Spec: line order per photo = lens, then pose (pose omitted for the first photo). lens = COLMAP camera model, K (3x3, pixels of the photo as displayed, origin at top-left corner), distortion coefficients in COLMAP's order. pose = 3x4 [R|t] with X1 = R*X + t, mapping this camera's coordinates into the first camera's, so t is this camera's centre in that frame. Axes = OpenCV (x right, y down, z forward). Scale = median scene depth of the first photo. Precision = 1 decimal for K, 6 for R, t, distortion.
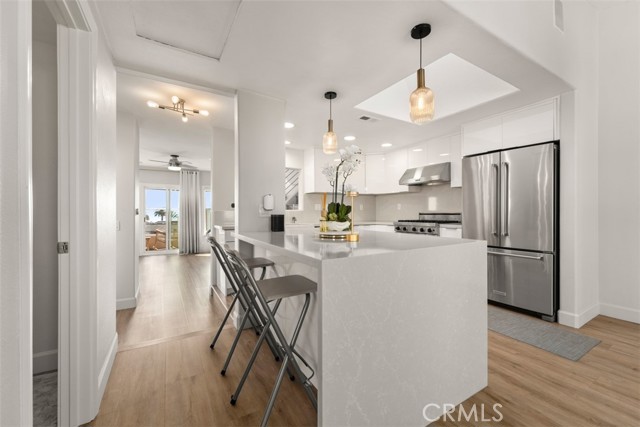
lens RADIAL K [[256.5, 0, 318.7], [0, 256.5, 214.8], [0, 0, 1]] dist [0.003205, -0.001928]
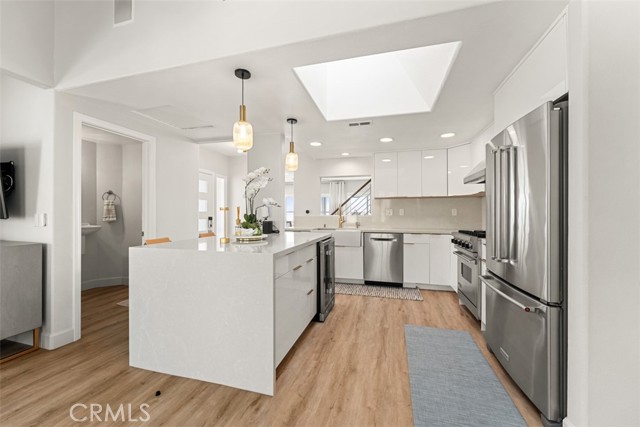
lens RADIAL K [[256.5, 0, 315.7], [0, 256.5, 213.9], [0, 0, 1]] dist [0.003205, -0.001928]
pose [[0.685568, 0.006747, -0.727977, 0.982099], [-0.010548, 0.999944, -0.000665, -0.038583], [0.727932, 0.008135, 0.685601, 0.271669]]
